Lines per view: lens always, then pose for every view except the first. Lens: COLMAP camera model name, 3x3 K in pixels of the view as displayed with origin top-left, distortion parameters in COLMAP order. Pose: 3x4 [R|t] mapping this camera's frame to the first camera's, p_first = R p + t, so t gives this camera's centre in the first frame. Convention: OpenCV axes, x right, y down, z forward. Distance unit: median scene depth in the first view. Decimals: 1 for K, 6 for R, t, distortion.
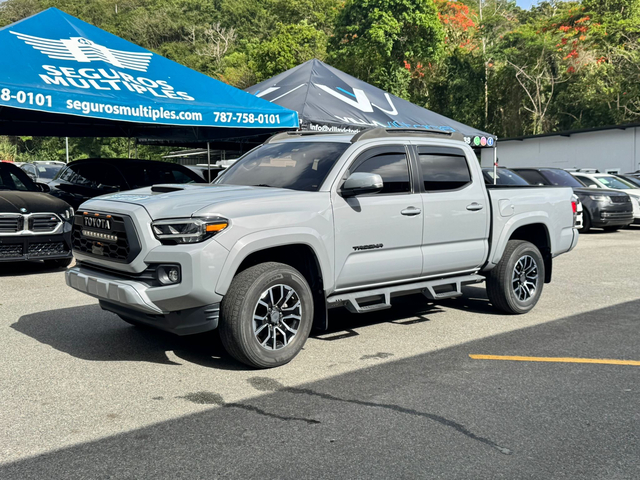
lens RADIAL K [[734.6, 0, 317.3], [0, 734.6, 230.5], [0, 0, 1]] dist [0.204484, -0.602672]
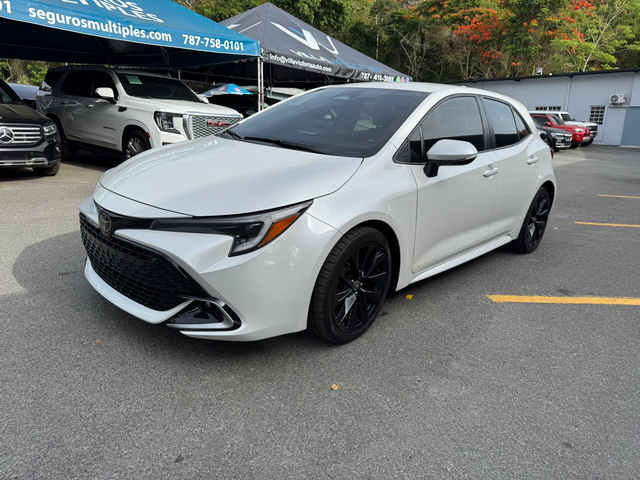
lens RADIAL K [[479.9, 0, 325.6], [0, 479.9, 251.5], [0, 0, 1]] dist [-0.002533, -0.006327]
pose [[0.990166, -0.005184, 0.139801, -0.033025], [-0.023963, 0.978259, 0.205996, -0.000281], [-0.137830, -0.207321, 0.968515, 0.231745]]
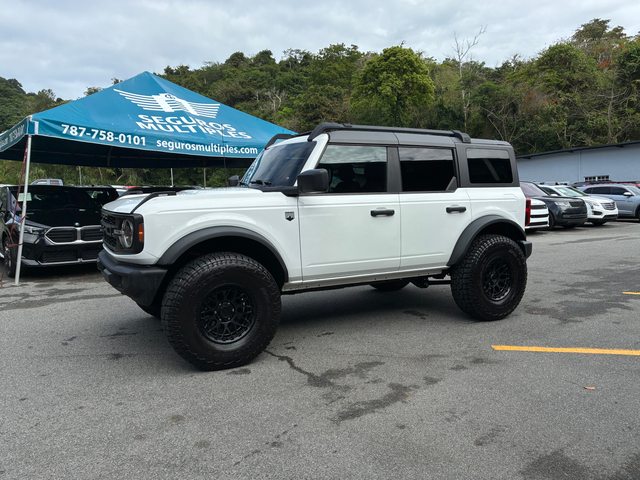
lens RADIAL K [[513.2, 0, 306.7], [0, 513.2, 239.0], [0, 0, 1]] dist [0.064651, -0.092742]
pose [[0.997016, -0.016855, -0.075337, 0.000153], [0.018105, 0.999709, 0.015943, -0.007152], [0.075047, -0.017259, 0.997031, 0.081476]]
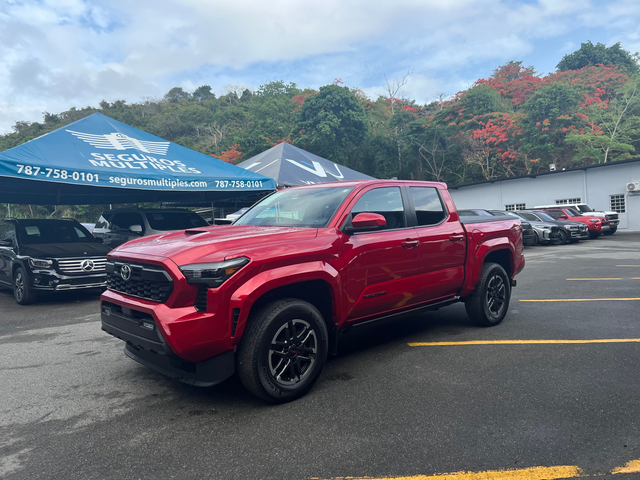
lens RADIAL K [[511.7, 0, 320.0], [0, 511.7, 240.0], [0, 0, 1]] dist [0.014004, -0.006546]
pose [[0.996978, -0.047779, 0.061255, -0.005340], [0.050208, 0.997987, -0.038748, 0.000539], [-0.059280, 0.041707, 0.997370, 0.018566]]
